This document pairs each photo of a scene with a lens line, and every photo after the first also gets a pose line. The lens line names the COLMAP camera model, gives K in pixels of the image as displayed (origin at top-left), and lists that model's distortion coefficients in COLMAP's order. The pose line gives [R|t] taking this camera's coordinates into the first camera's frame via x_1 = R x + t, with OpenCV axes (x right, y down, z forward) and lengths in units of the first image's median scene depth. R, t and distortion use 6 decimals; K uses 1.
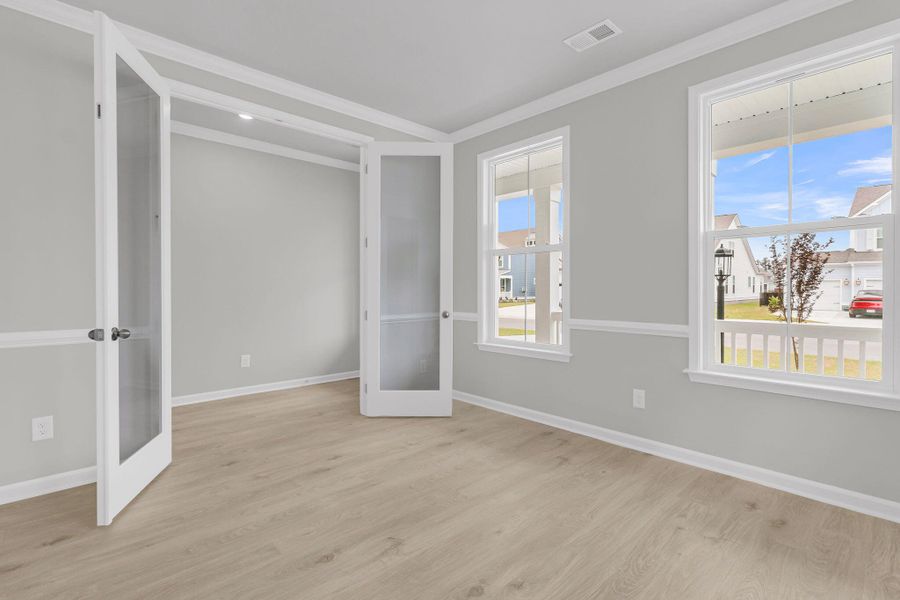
lens RADIAL K [[419.8, 0, 452.7], [0, 419.8, 289.4], [0, 0, 1]] dist [0.001156, 0.000173]
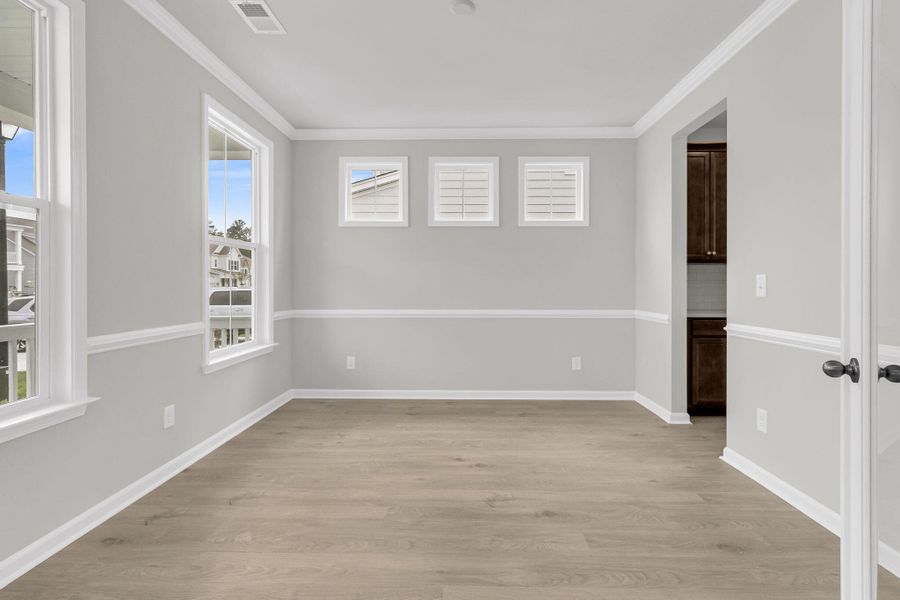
lens RADIAL K [[416.8, 0, 454.1], [0, 416.8, 291.2], [0, 0, 1]] dist [0.001435, 0.001233]
pose [[-0.708109, -0.010728, 0.706022, -0.779548], [-0.000307, 0.999889, 0.014886, -0.006181], [-0.706103, 0.010324, -0.708034, 1.677230]]
